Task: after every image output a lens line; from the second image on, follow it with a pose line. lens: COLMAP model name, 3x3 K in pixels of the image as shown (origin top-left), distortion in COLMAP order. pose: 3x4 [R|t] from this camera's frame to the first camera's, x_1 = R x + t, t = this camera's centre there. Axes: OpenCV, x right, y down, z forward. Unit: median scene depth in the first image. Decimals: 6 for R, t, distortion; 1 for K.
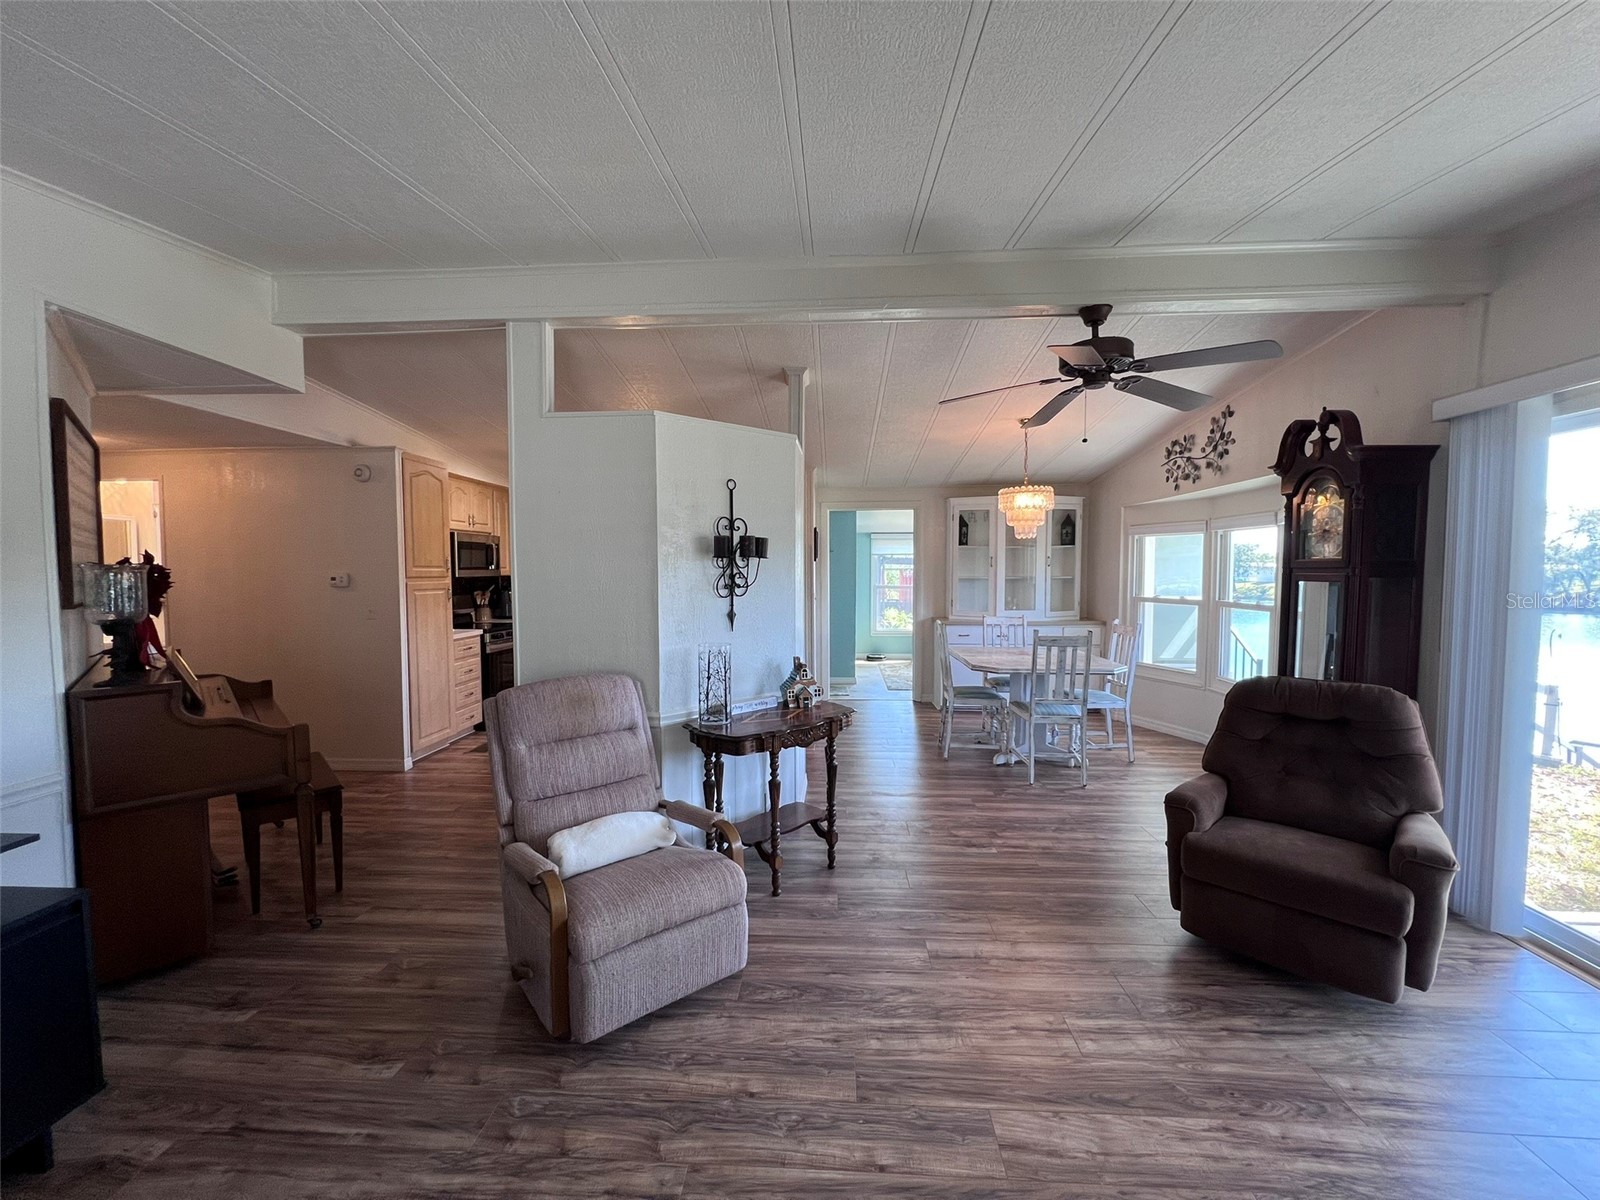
lens RADIAL K [[641.1, 0, 799.4], [0, 641.1, 601.6], [0, 0, 1]] dist [-0.001702, 0.000412]
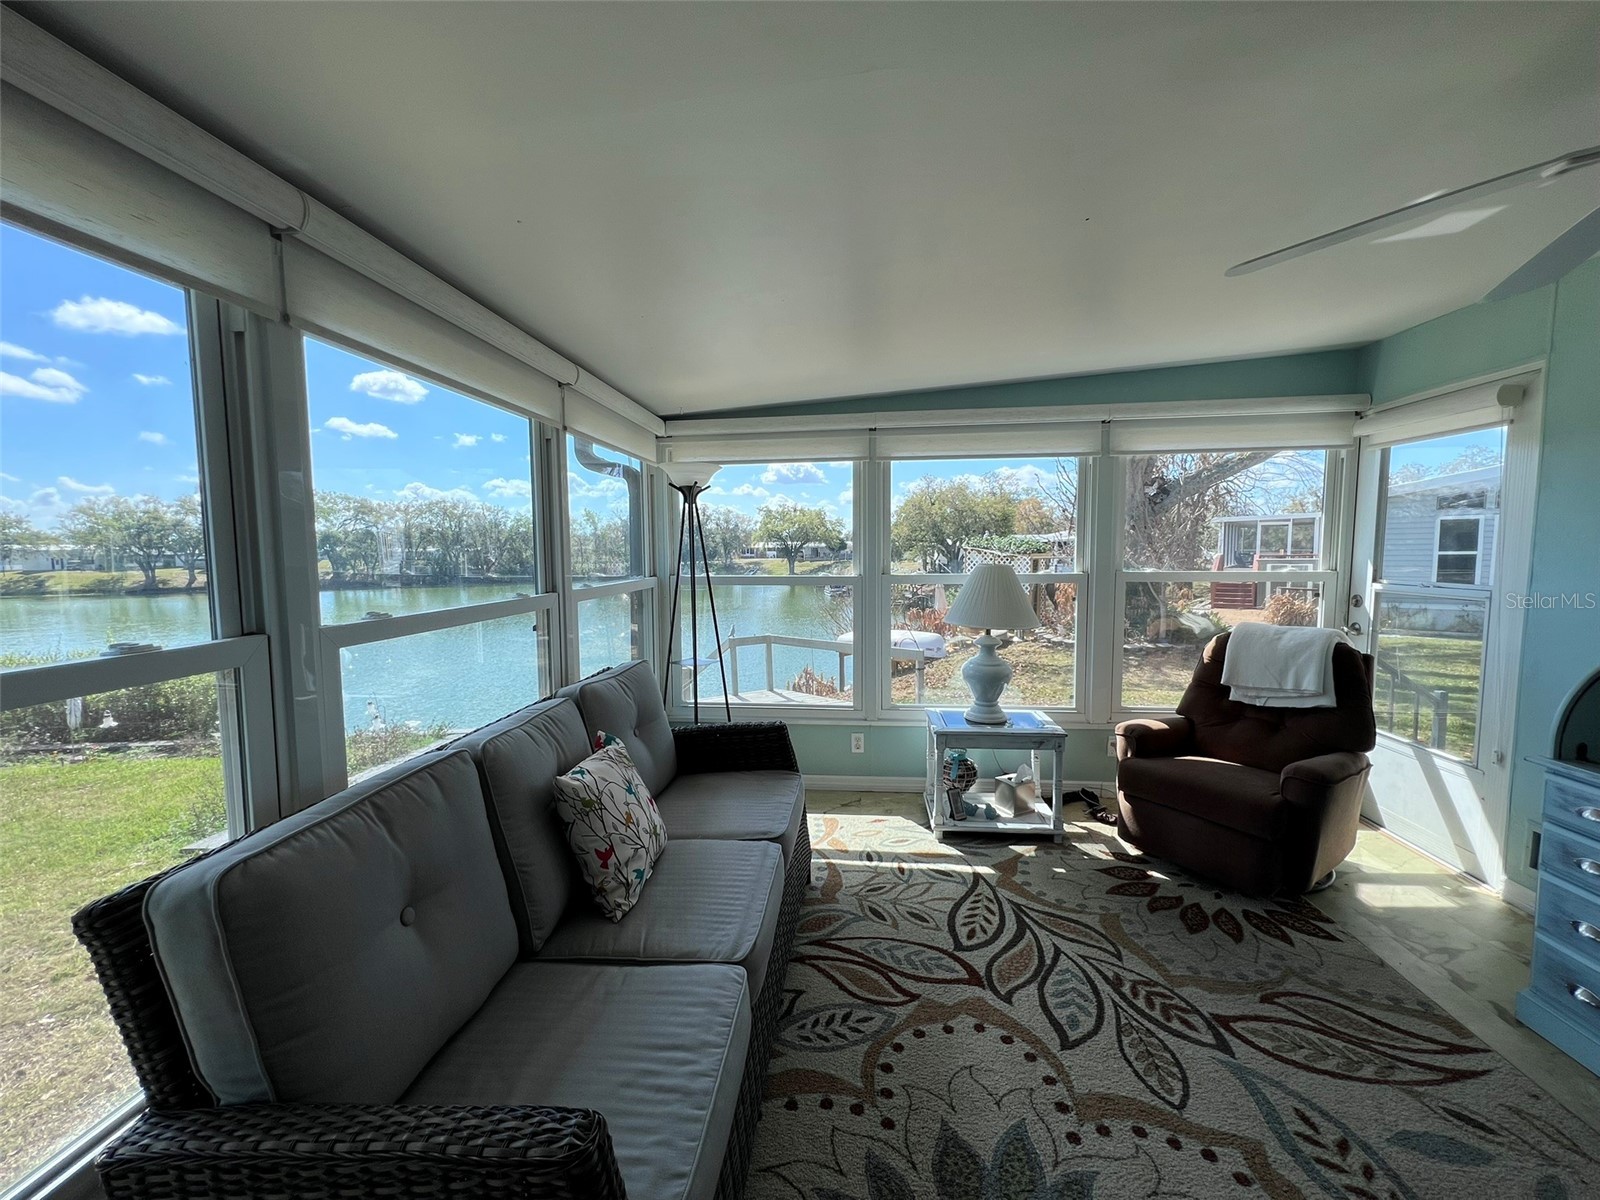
lens RADIAL K [[643.2, 0, 805.0], [0, 643.2, 602.7], [0, 0, 1]] dist [-0.002801, 0.000589]
pose [[0.045112, -0.084580, 0.995395, 0.251037], [0.058272, 0.994936, 0.081900, -0.082088], [-0.997281, 0.054309, 0.049812, 2.122411]]
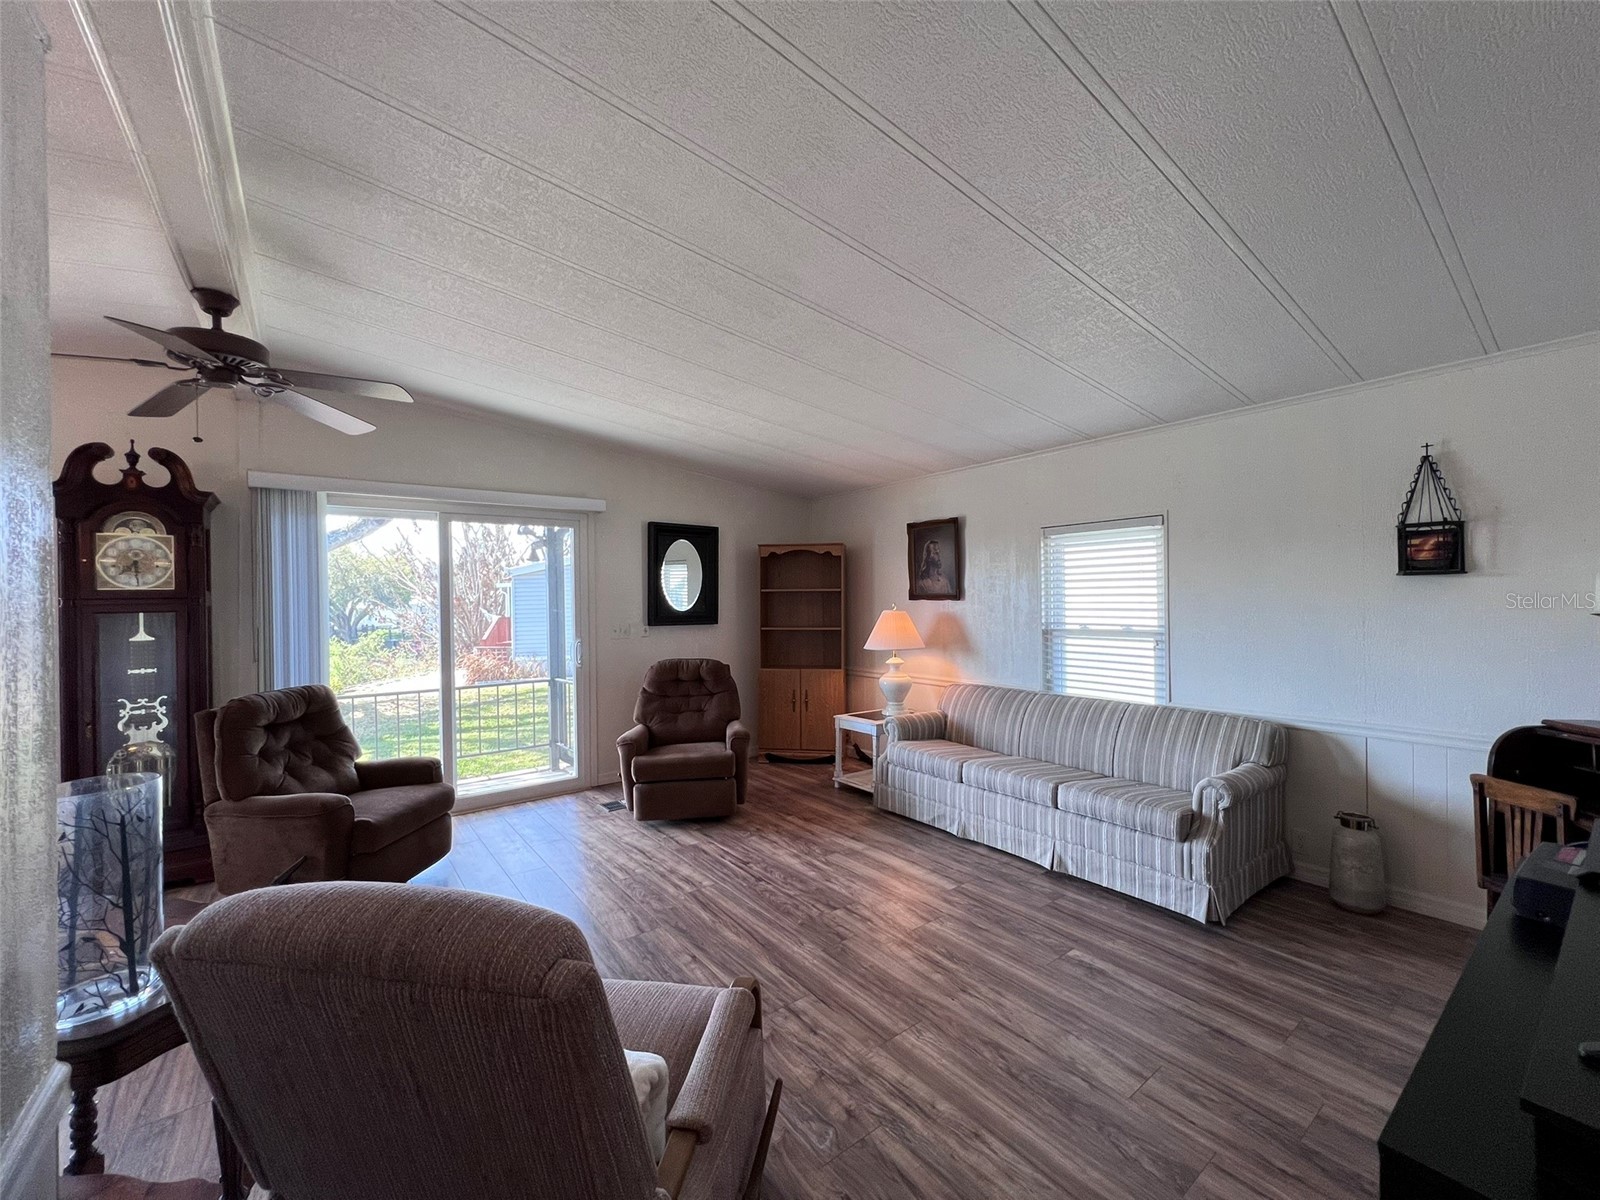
lens RADIAL K [[641.1, 0, 800.1], [0, 641.1, 600.9], [0, 0, 1]] dist [-0.001702, 0.000412]
pose [[-0.651098, 0.012308, 0.758894, -0.436202], [0.056449, 0.997885, 0.032246, -0.016139], [-0.756892, 0.063834, -0.650415, 0.608841]]
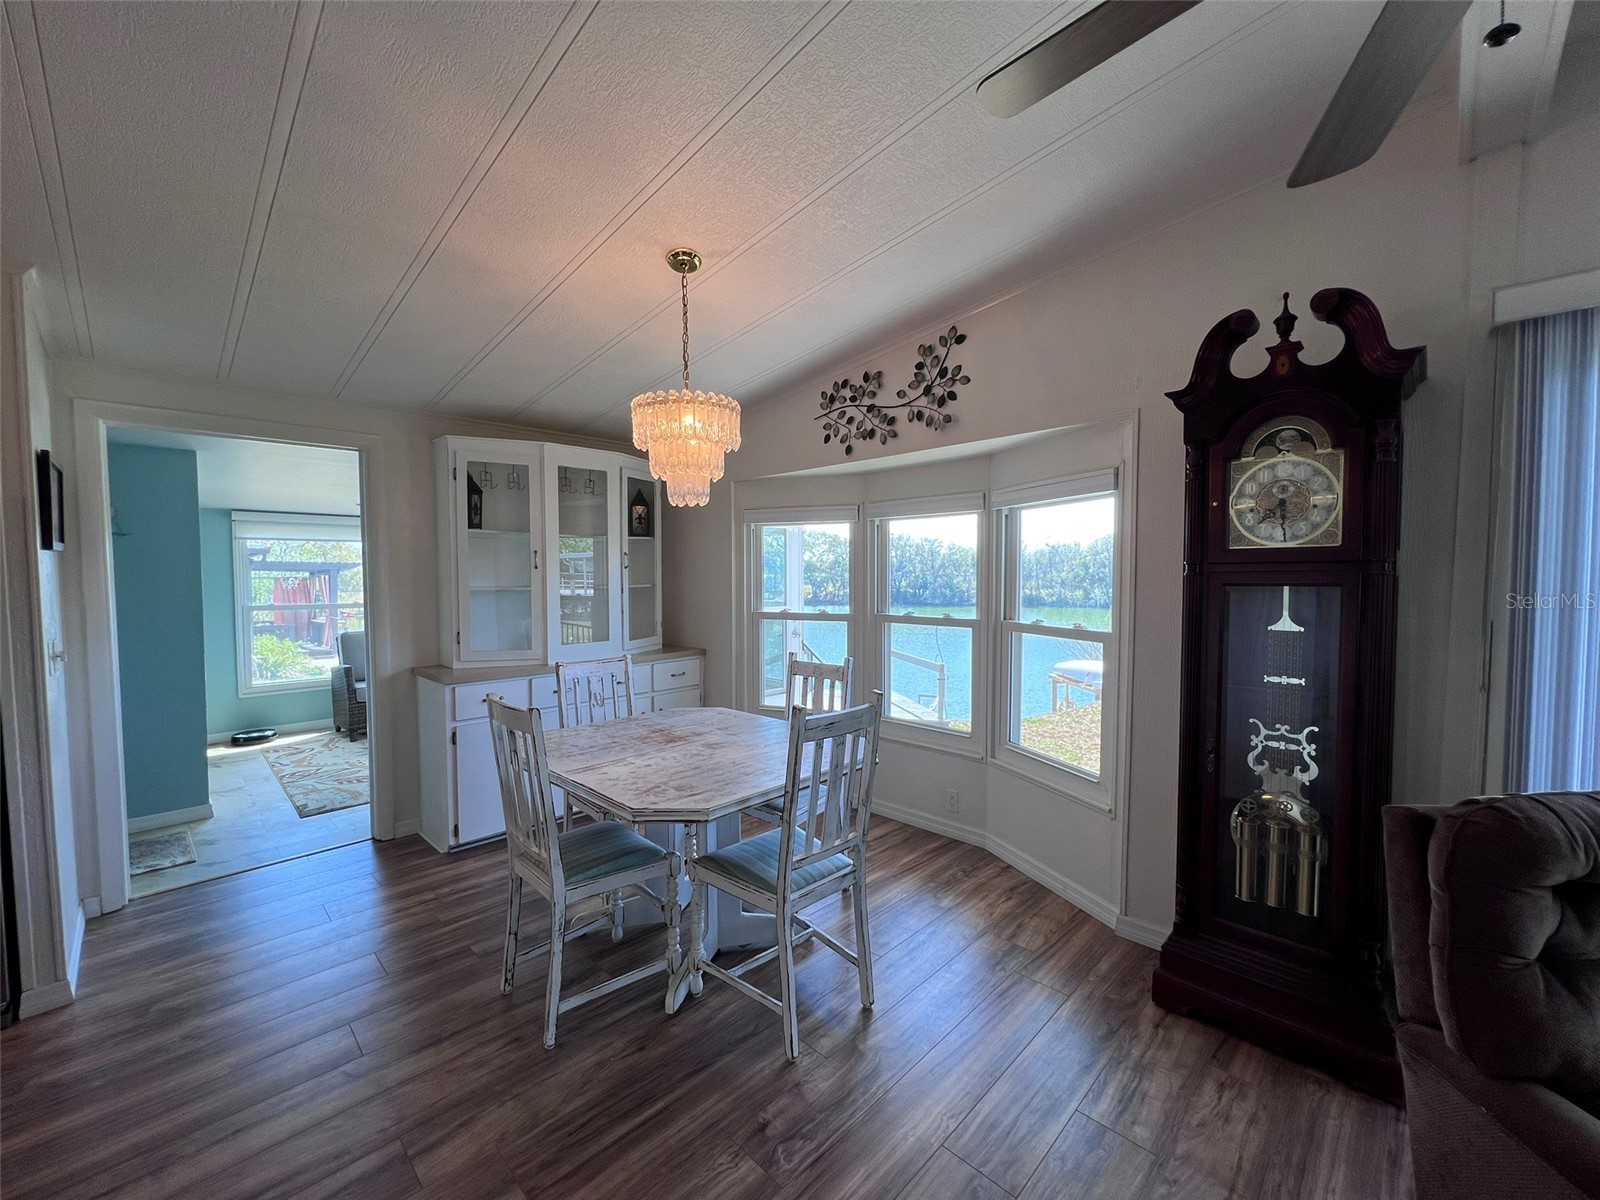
lens RADIAL K [[643.2, 0, 800.9], [0, 643.2, 603.4], [0, 0, 1]] dist [-0.002801, 0.000589]
pose [[0.659972, -0.034521, 0.750497, 0.044640], [0.042885, 0.999046, 0.008242, -0.027177], [-0.750066, 0.026746, 0.660822, 0.661591]]
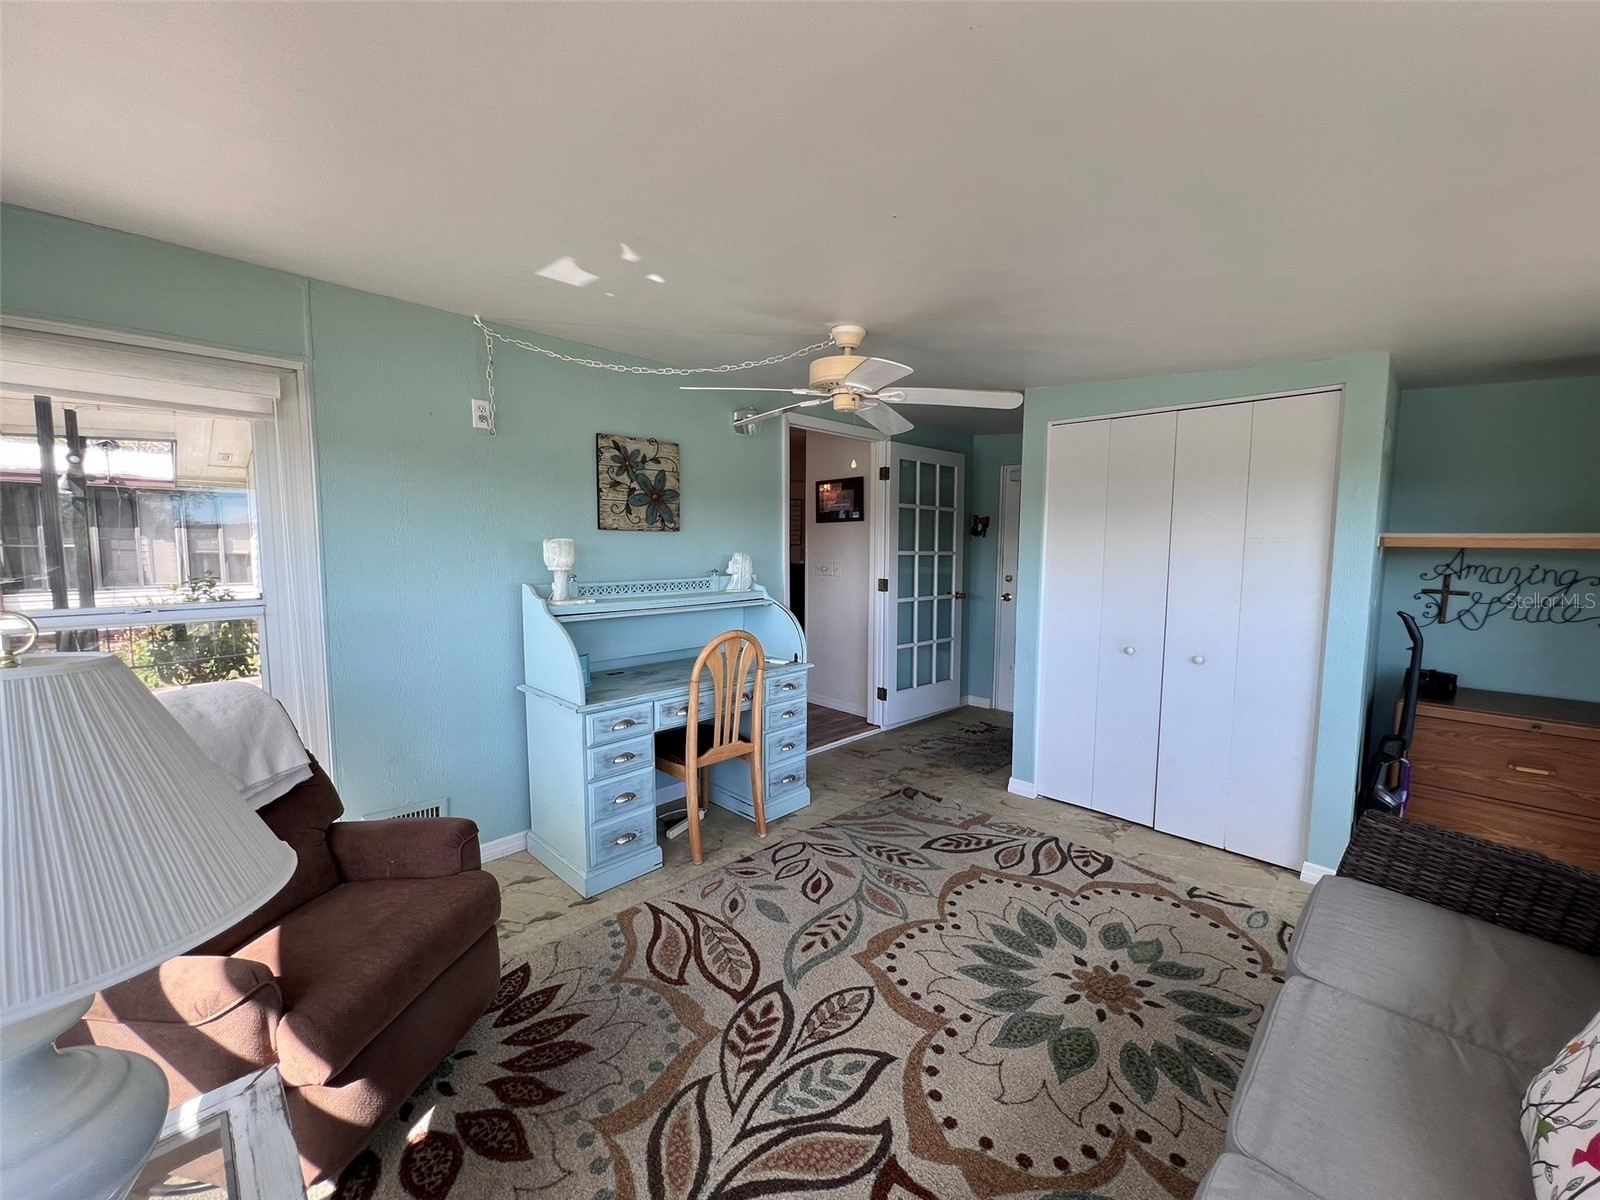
lens RADIAL K [[643.2, 0, 800.9], [0, 643.2, 601.7], [0, 0, 1]] dist [-0.002801, 0.000589]
pose [[-0.674716, 0.065302, -0.735183, 0.934619], [-0.041161, 0.991199, 0.125818, -0.093812], [0.736929, 0.115152, -0.666090, 2.186912]]
